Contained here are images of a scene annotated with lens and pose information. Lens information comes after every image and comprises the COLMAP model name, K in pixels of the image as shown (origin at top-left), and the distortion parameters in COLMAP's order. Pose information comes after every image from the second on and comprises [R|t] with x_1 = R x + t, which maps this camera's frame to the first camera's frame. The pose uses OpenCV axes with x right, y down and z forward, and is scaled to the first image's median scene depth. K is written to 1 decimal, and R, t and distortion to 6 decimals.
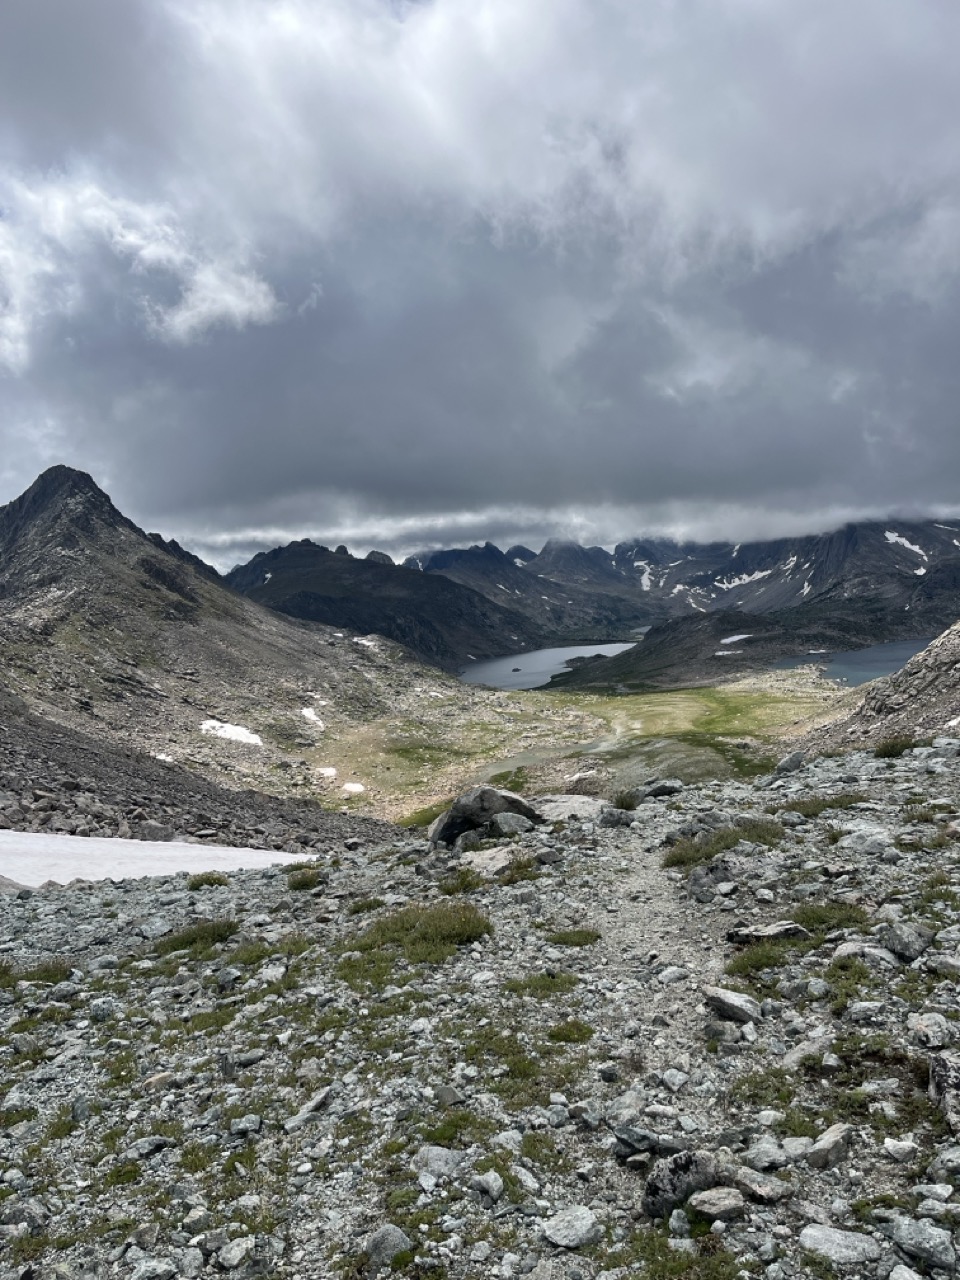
lens RADIAL K [[936.2, 0, 480.0], [0, 936.2, 640.0], [0, 0, 1]] dist [0.055731, -0.055228]
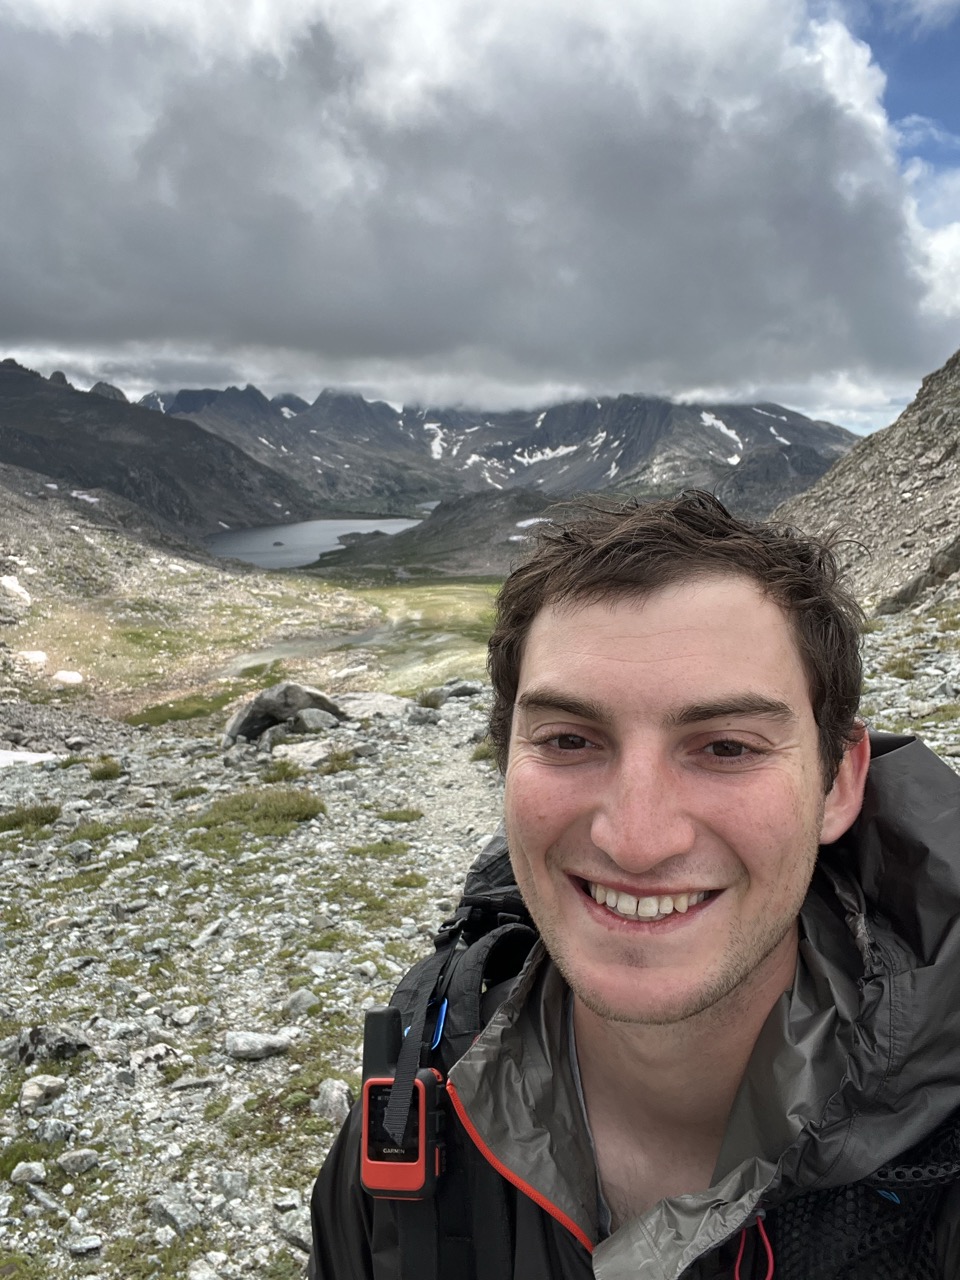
lens RADIAL K [[1118.1, 0, 465.1], [0, 1118.1, 637.6], [0, 0, 1]] dist [0.046898, 0.003900]
pose [[0.976845, 0.039754, 0.210222, -0.101464], [-0.063271, 0.992314, 0.106348, -0.040437], [-0.204379, -0.117187, 0.971852, -0.264986]]
